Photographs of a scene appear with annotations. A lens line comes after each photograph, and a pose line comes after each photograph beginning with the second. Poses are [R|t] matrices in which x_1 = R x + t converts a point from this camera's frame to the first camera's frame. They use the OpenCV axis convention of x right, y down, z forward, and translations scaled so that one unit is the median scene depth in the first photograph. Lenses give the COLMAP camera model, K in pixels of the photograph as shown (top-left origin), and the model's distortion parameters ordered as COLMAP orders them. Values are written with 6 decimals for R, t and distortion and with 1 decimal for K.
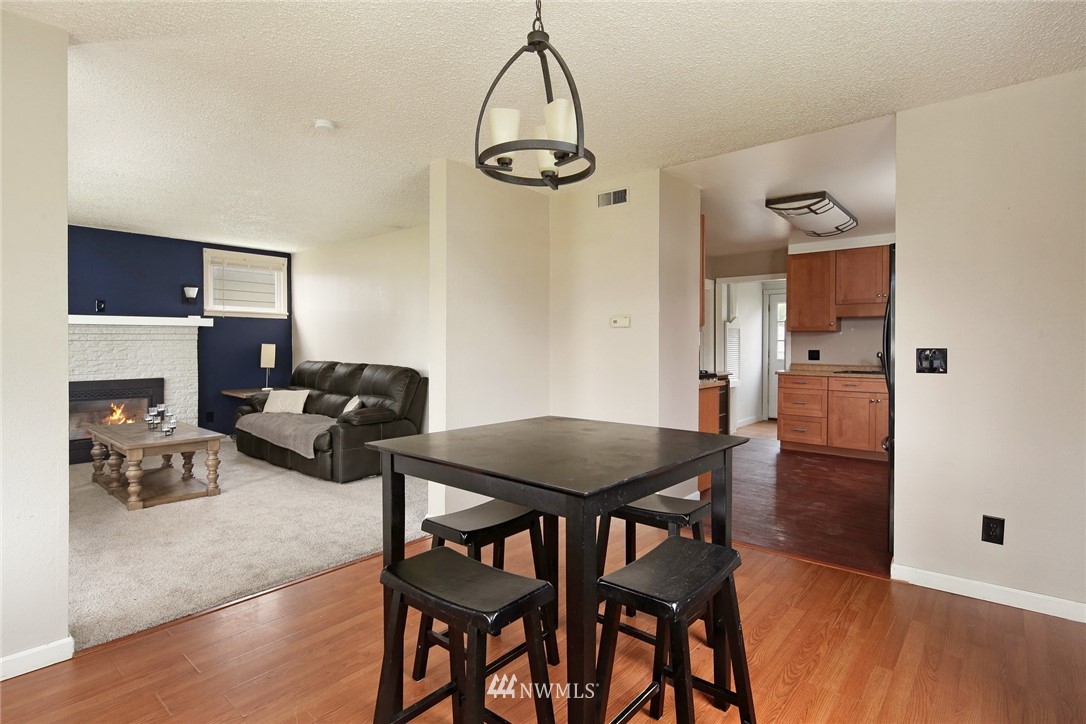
lens RADIAL K [[550.5, 0, 551.8], [0, 550.5, 350.8], [0, 0, 1]] dist [0.002576, -0.000609]
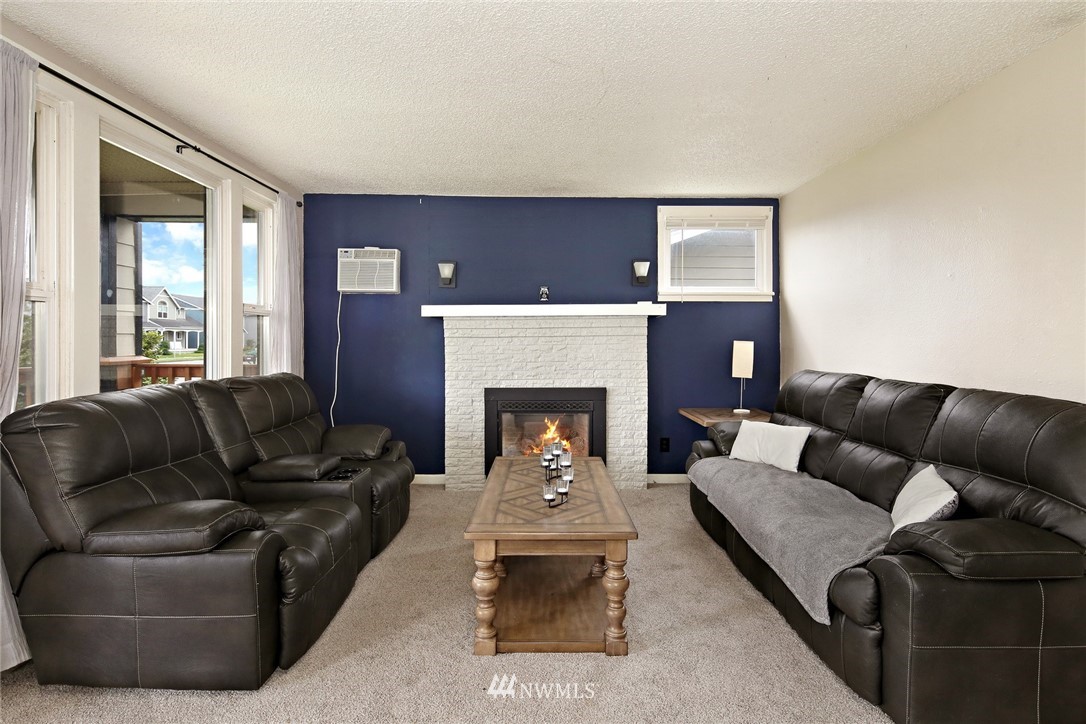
lens RADIAL K [[550.5, 0, 545.7], [0, 550.5, 340.4], [0, 0, 1]] dist [0.002576, -0.000609]
pose [[0.662174, -0.002362, -0.749347, -0.220553], [-0.008695, 0.999903, -0.010836, -0.004747], [0.749300, 0.013691, 0.662089, 0.476456]]
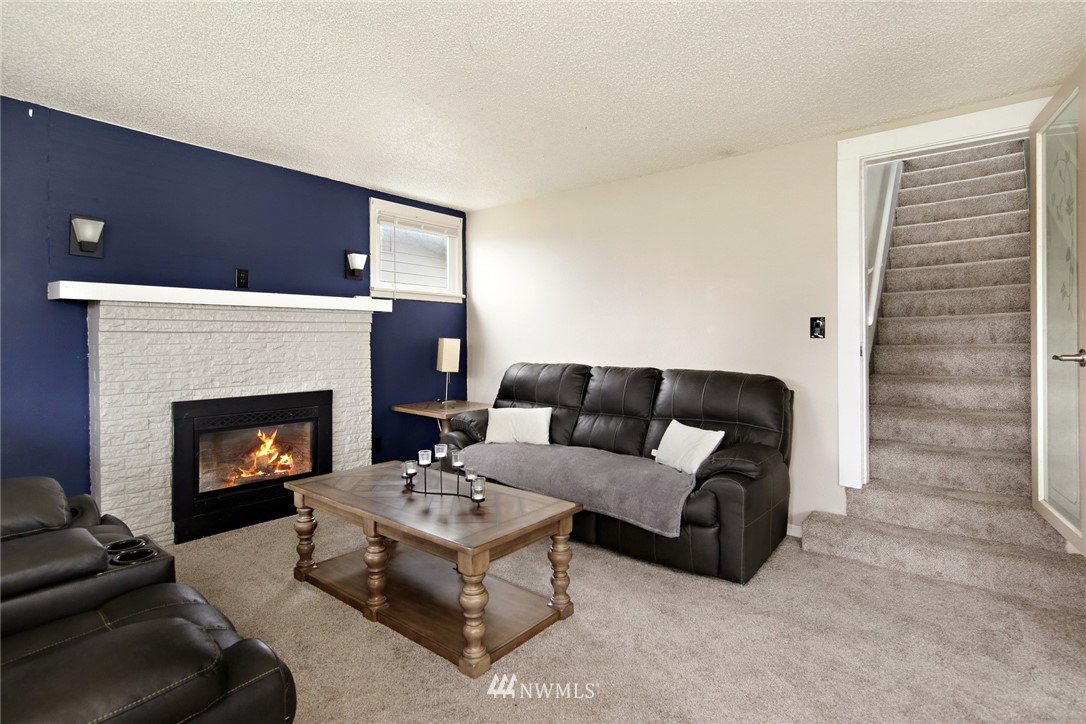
lens RADIAL K [[550.5, 0, 546.1], [0, 550.5, 346.6], [0, 0, 1]] dist [0.002576, -0.000609]
pose [[0.999283, 0.000517, 0.037848, -0.493330], [-0.000503, 1.000000, -0.000380, -0.002109], [-0.037848, 0.000360, 0.999283, 0.350367]]
